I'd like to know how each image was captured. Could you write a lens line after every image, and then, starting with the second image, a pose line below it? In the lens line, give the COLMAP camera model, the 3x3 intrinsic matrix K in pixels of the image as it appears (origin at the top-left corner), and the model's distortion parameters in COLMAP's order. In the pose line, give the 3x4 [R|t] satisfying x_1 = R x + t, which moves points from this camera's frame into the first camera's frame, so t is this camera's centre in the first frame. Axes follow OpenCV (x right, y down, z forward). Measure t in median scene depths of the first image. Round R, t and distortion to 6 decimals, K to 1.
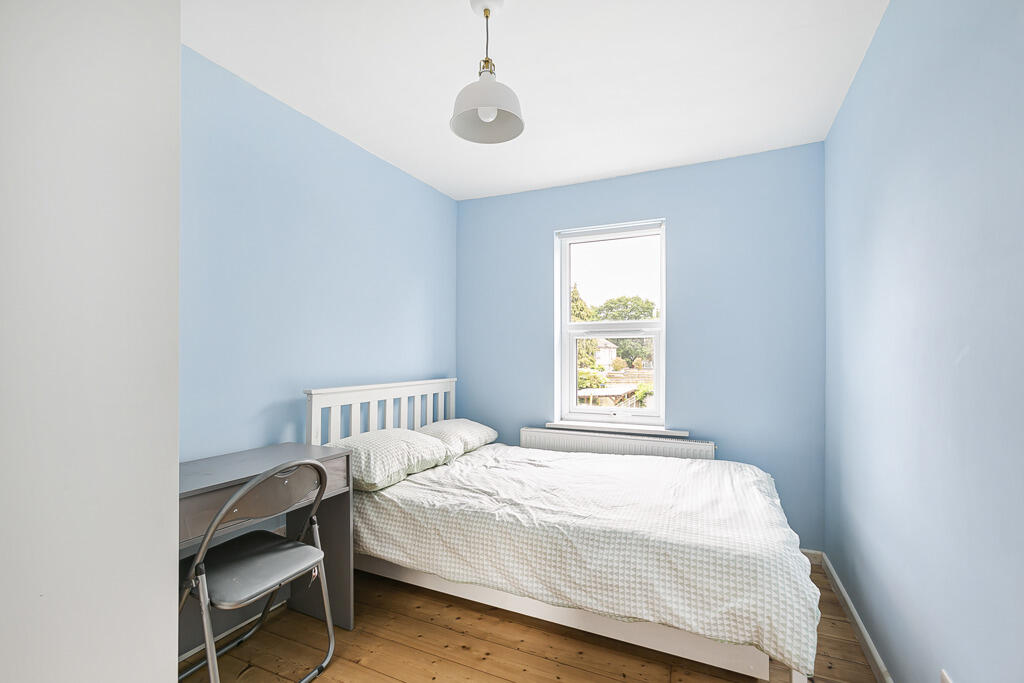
lens RADIAL K [[468.0, 0, 507.7], [0, 468.0, 342.0], [0, 0, 1]] dist [-0.003258, 0.005280]
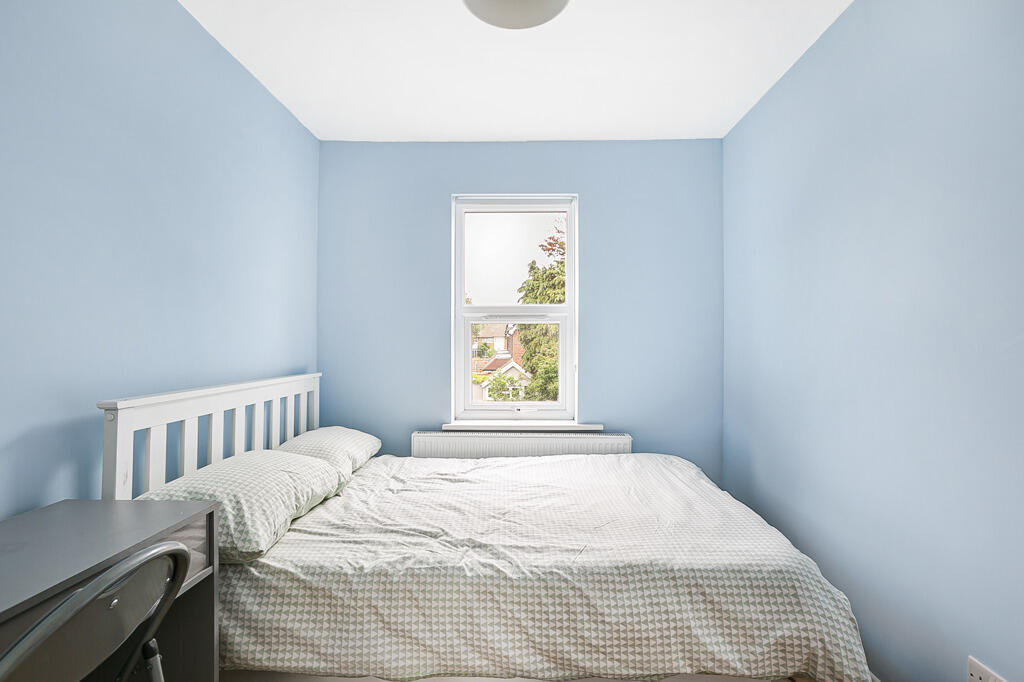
lens RADIAL K [[468.0, 0, 507.7], [0, 468.0, 335.8], [0, 0, 1]] dist [-0.003258, 0.005280]
pose [[0.910684, 0.010024, 0.412983, -0.250248], [-0.013806, 0.999886, 0.006173, 0.014755], [-0.412874, -0.011323, 0.910718, 0.324142]]
